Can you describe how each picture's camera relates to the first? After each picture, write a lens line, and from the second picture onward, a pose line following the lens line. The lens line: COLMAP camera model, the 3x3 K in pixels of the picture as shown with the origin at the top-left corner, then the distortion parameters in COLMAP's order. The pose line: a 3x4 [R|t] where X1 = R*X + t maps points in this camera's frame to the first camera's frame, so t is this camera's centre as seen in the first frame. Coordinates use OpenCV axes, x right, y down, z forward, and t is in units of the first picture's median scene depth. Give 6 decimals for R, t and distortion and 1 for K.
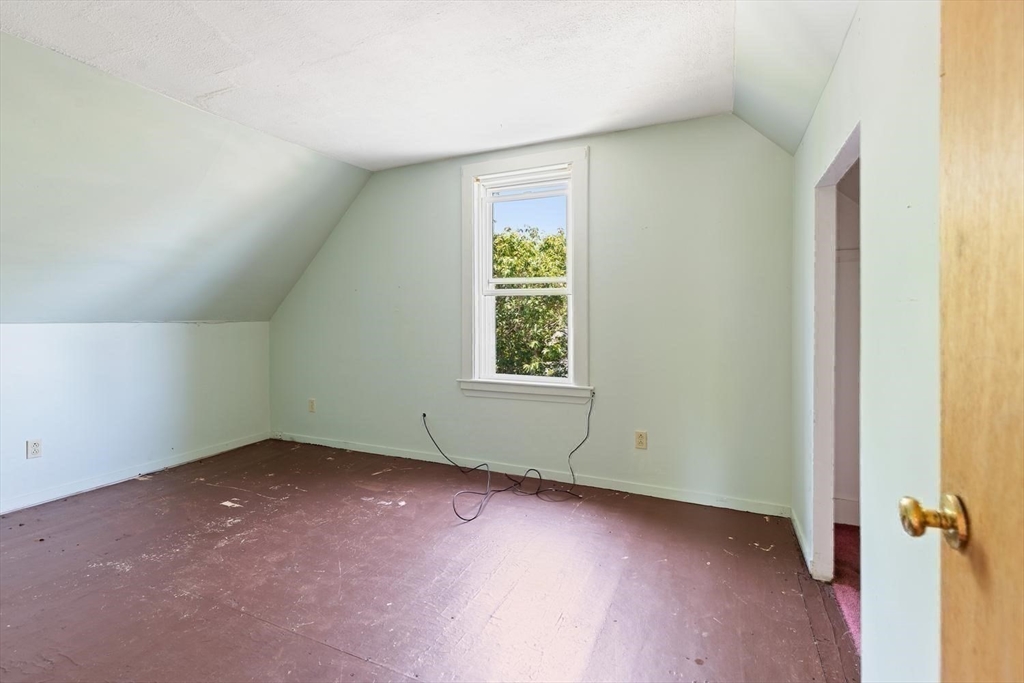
lens RADIAL K [[461.6, 0, 509.0], [0, 461.6, 334.5], [0, 0, 1]] dist [0.004640, 0.000074]
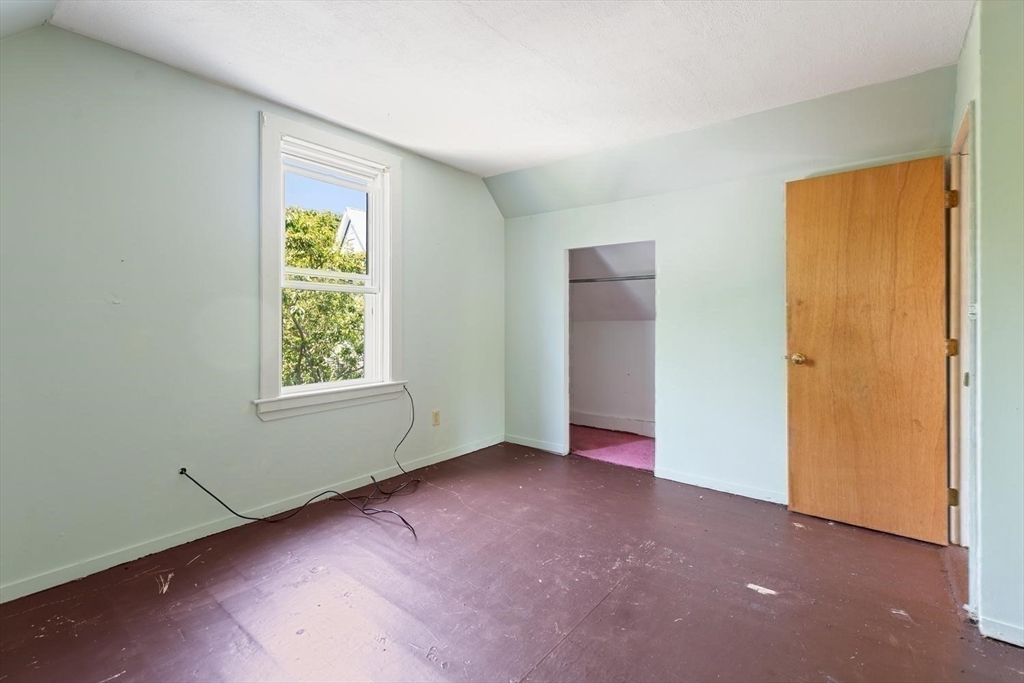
lens RADIAL K [[461.6, 0, 509.0], [0, 461.6, 334.5], [0, 0, 1]] dist [0.004640, 0.000074]
pose [[0.248849, -0.030103, 0.968074, -0.771156], [0.038559, 0.999032, 0.021154, -0.007733], [-0.967774, 0.032064, 0.249769, 0.466382]]
